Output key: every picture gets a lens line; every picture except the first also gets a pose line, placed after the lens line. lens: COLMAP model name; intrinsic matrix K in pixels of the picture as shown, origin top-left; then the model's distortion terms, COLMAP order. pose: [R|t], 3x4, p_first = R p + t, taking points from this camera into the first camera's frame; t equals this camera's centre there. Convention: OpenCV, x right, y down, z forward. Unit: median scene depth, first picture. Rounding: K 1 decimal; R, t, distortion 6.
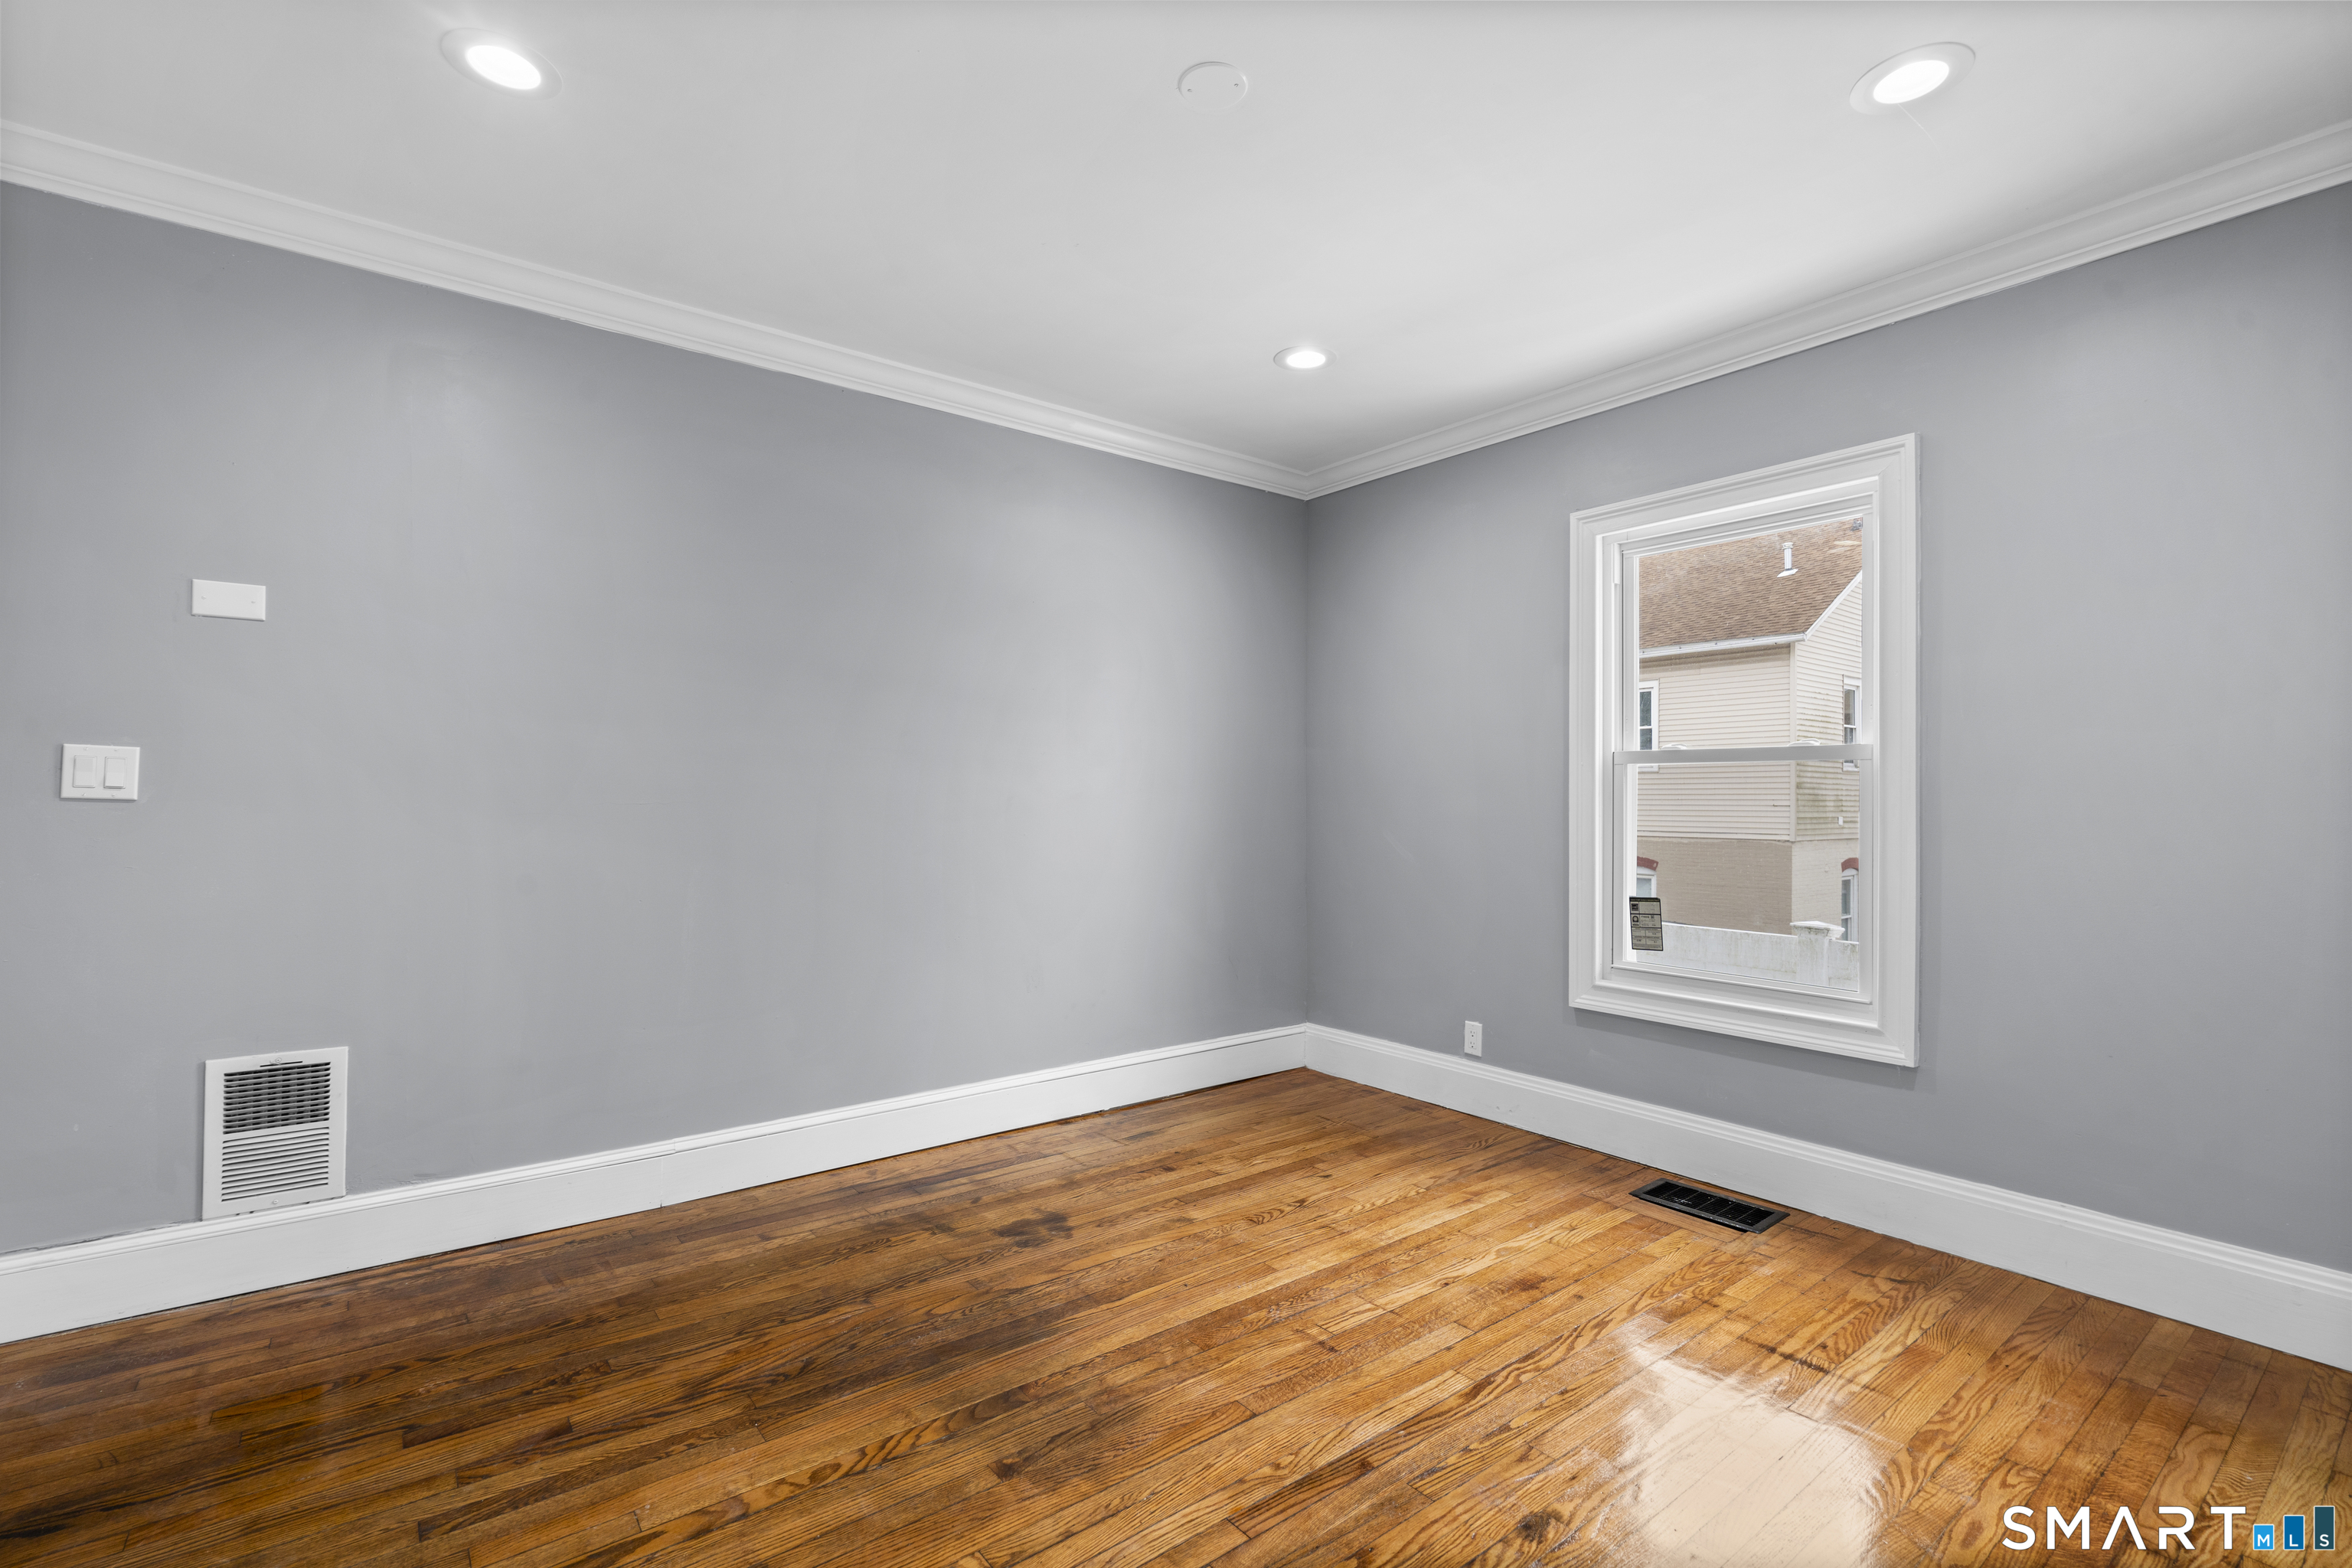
lens RADIAL K [[1052.1, 0, 1172.8], [0, 1052.1, 788.4], [0, 0, 1]] dist [-0.007031, 0.003695]
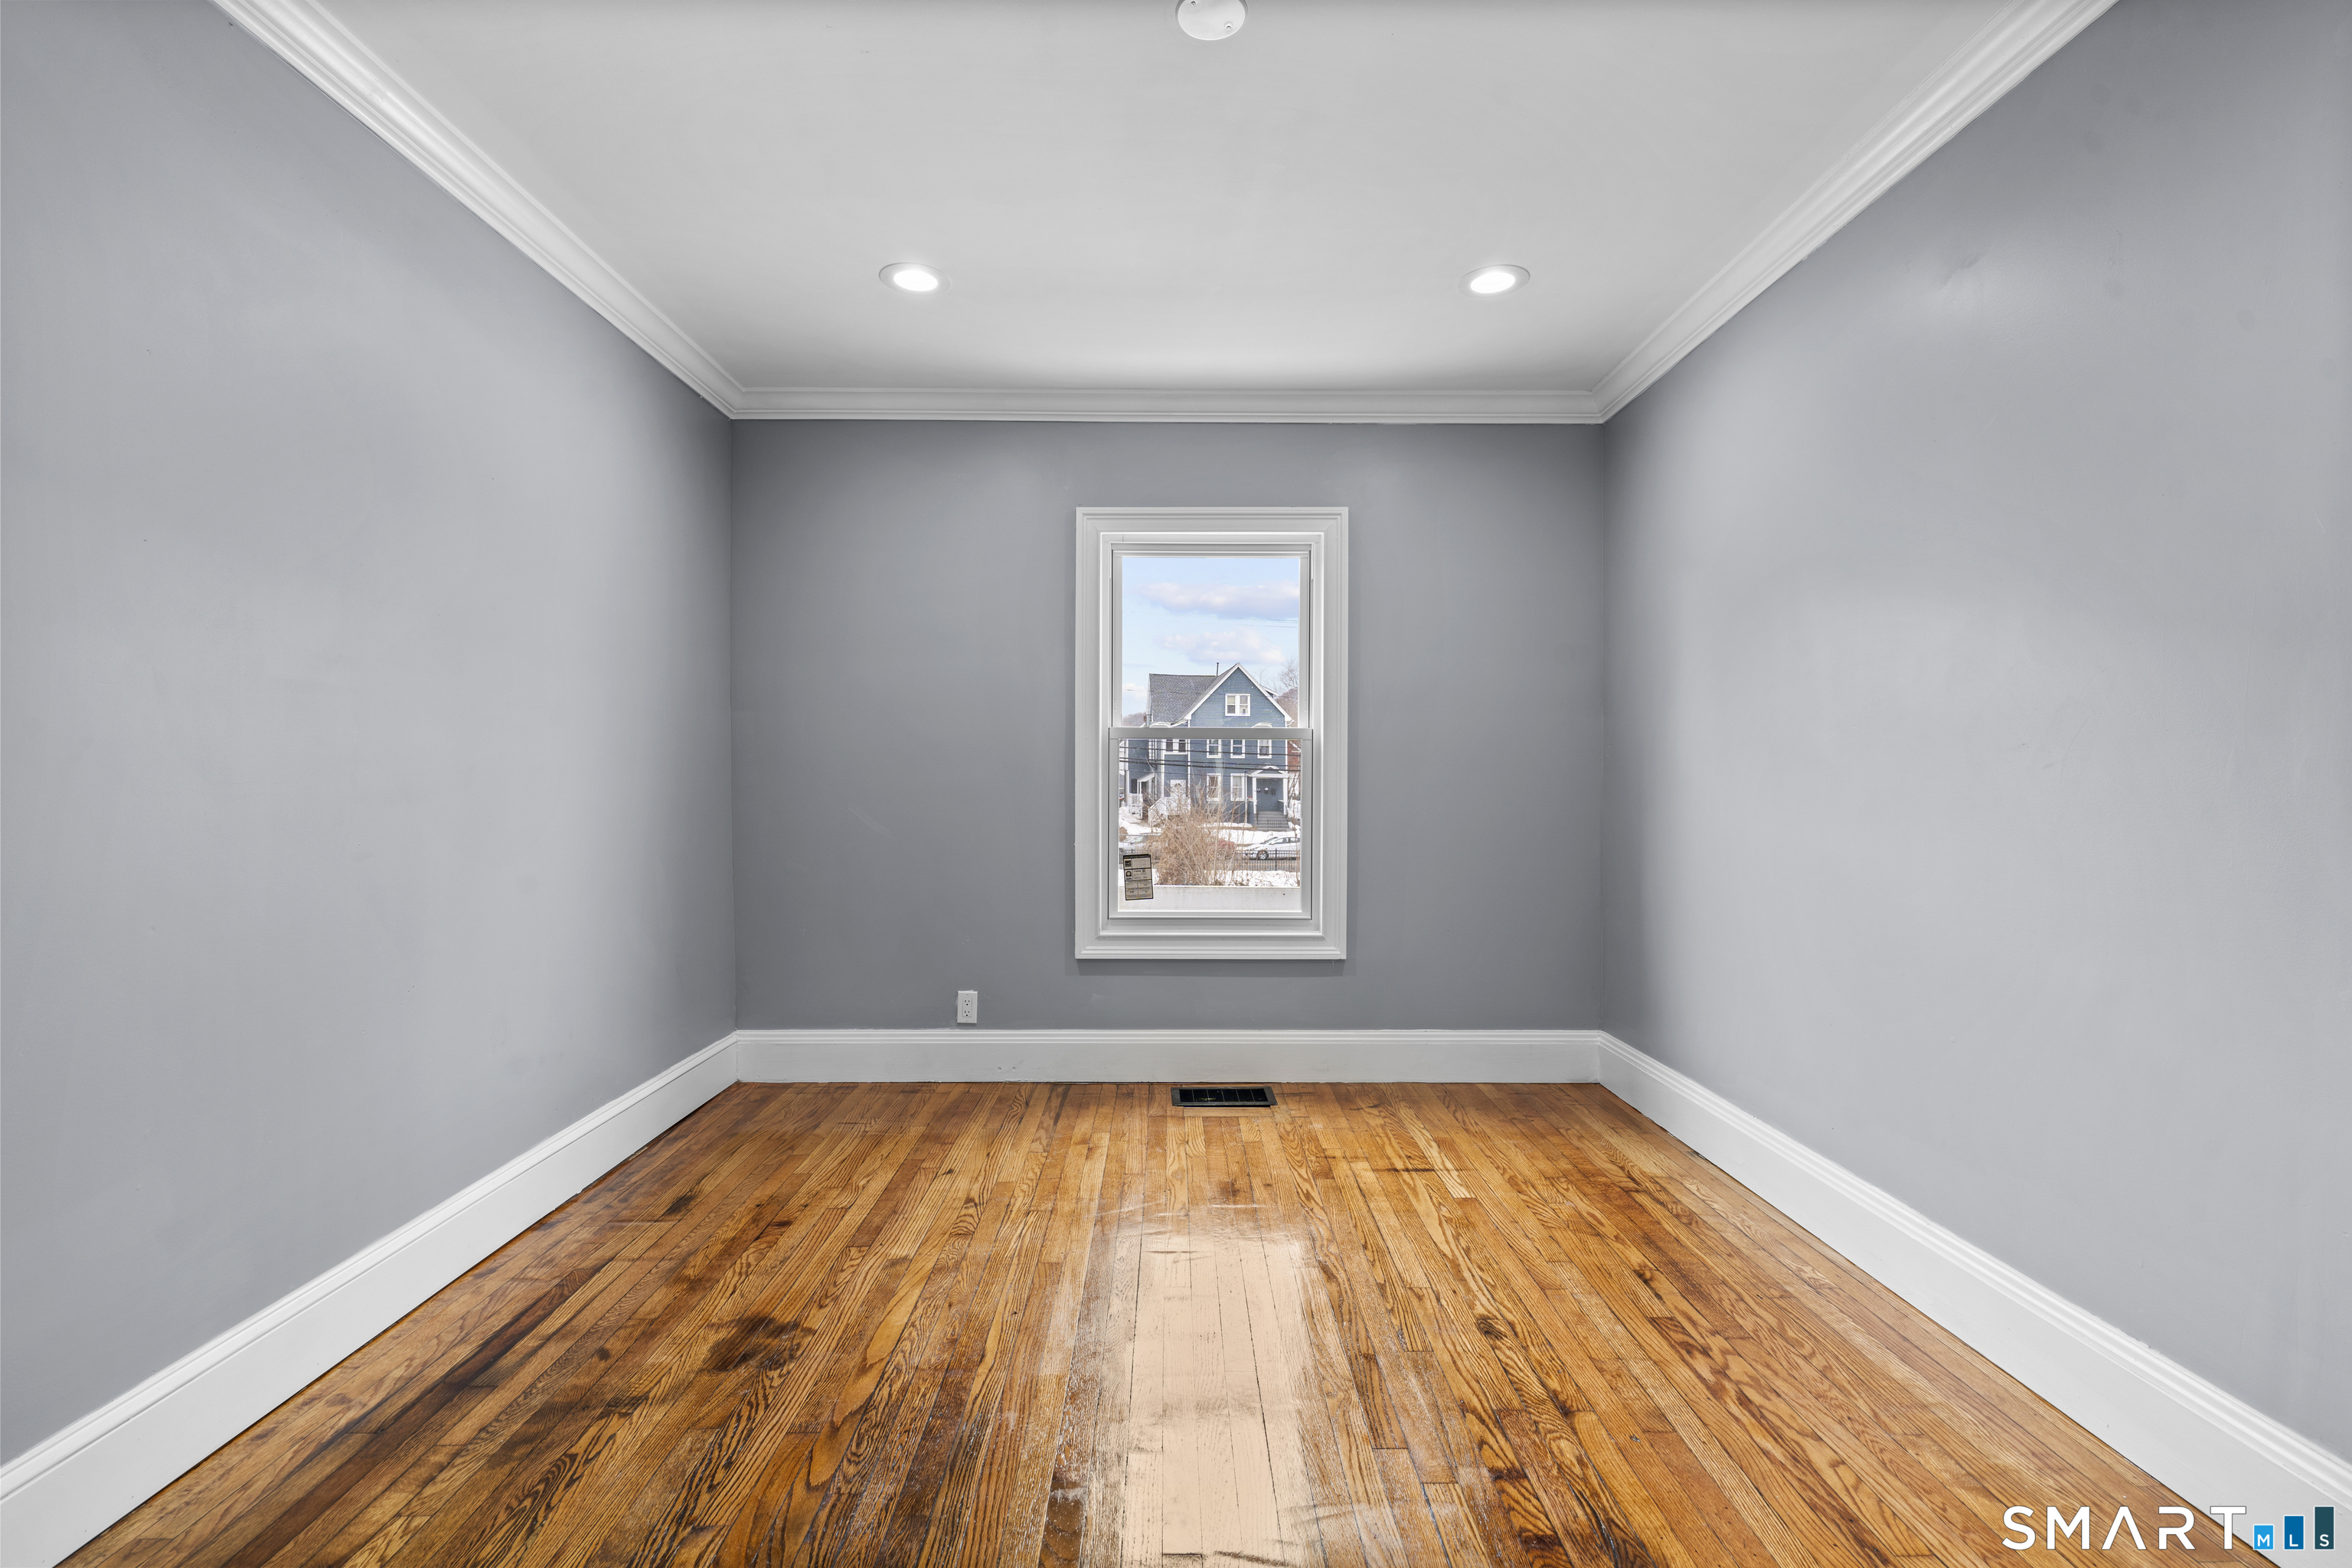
lens RADIAL K [[1052.1, 0, 1170.0], [0, 1052.1, 790.4], [0, 0, 1]] dist [-0.007031, 0.003695]
pose [[0.604016, -0.013449, 0.796859, -0.500424], [-0.006449, 0.999742, 0.021761, 0.008358], [-0.796946, -0.018283, 0.603773, 0.299445]]
